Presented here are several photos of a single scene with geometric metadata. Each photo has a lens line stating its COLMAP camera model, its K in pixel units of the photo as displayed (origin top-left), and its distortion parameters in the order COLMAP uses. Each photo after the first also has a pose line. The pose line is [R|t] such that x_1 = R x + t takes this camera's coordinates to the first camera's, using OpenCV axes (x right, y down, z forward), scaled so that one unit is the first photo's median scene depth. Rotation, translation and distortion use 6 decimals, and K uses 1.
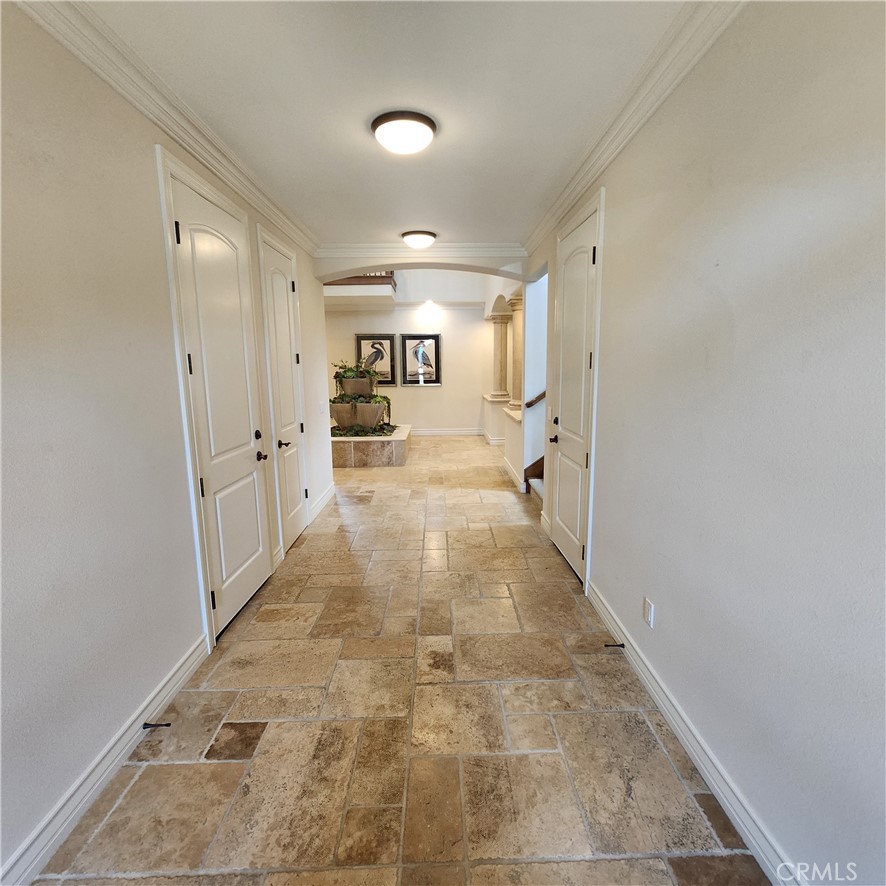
lens RADIAL K [[464.4, 0, 443.4], [0, 464.4, 441.4], [0, 0, 1]] dist [0.001781, -0.003977]
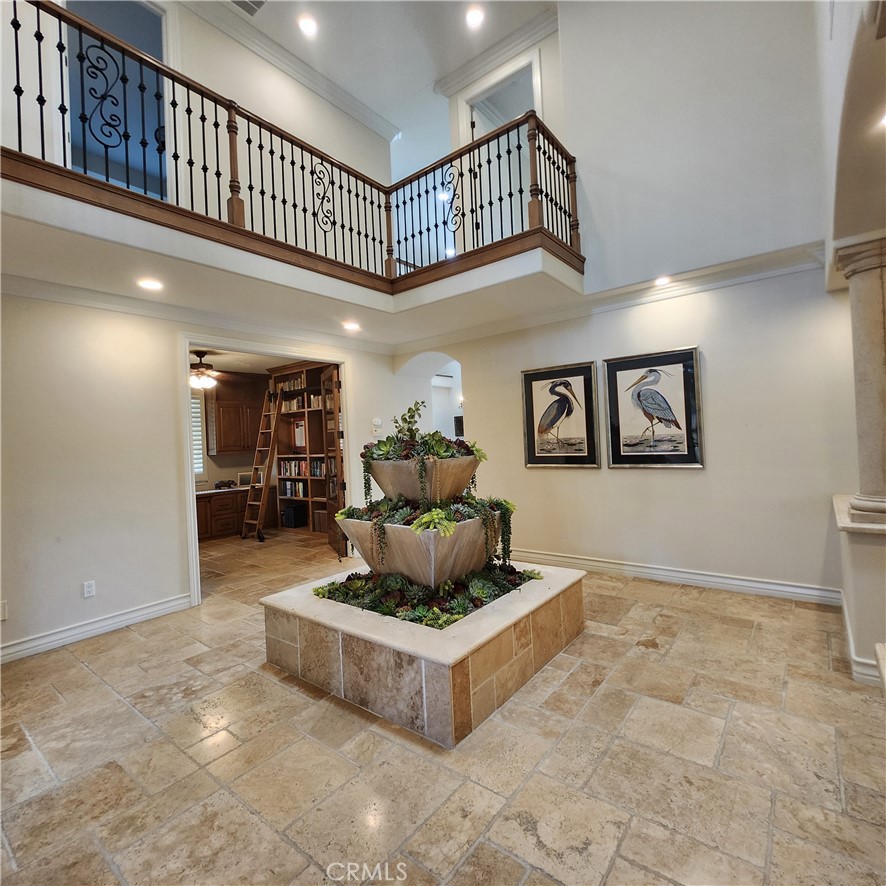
lens RADIAL K [[464.4, 0, 450.3], [0, 464.4, 437.3], [0, 0, 1]] dist [0.001781, -0.003977]
pose [[0.781522, -0.024482, -0.623397, 0.080655], [-0.067414, 0.990065, -0.123395, -0.081926], [0.620225, 0.138461, 0.772107, 0.536709]]
